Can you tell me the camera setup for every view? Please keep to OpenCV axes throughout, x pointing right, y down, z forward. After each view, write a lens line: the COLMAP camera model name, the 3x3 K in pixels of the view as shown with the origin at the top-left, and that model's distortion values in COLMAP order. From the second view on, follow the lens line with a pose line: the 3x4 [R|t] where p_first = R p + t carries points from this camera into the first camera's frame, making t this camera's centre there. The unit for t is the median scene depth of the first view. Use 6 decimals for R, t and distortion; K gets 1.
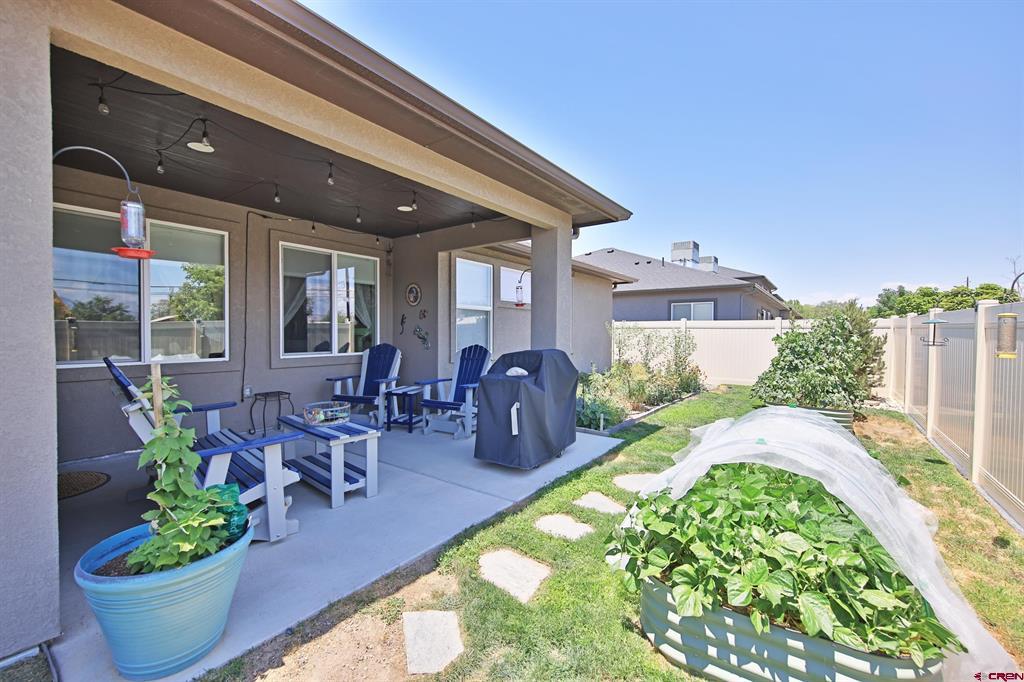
lens RADIAL K [[416.3, 0, 508.2], [0, 416.3, 338.7], [0, 0, 1]] dist [0.003171, 0.000197]
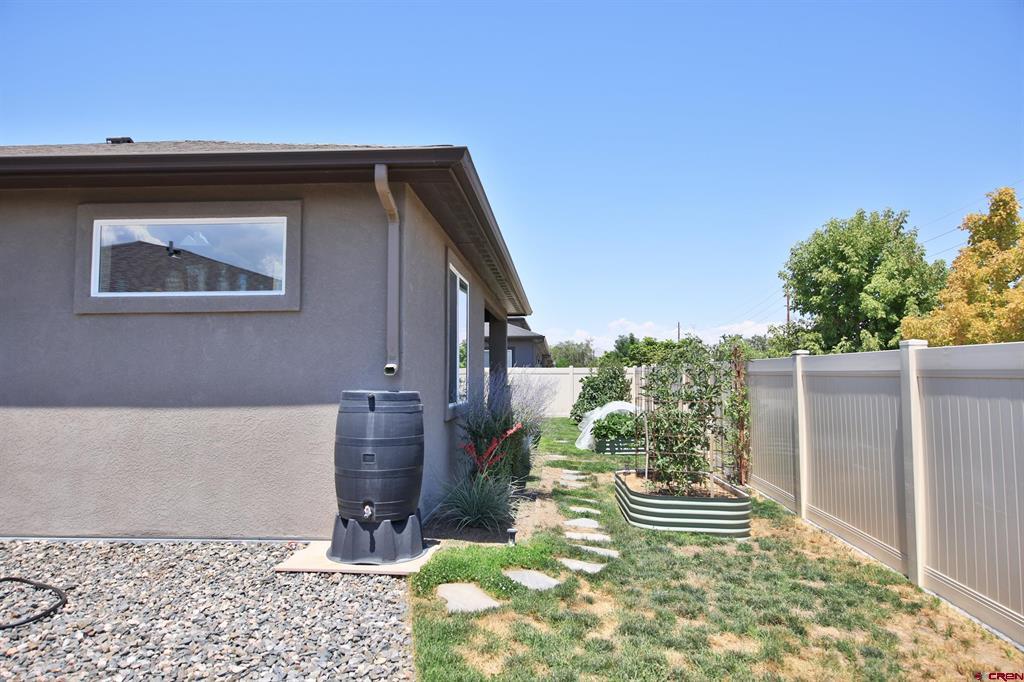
lens RADIAL K [[640.4, 0, 512.3], [0, 640.4, 338.5], [0, 0, 1]] dist [-0.000874, -0.000012]
pose [[0.839781, 0.029254, 0.542136, -0.877588], [0.014739, 0.996951, -0.076626, 0.023069], [-0.542725, 0.072339, 0.836789, -0.876285]]
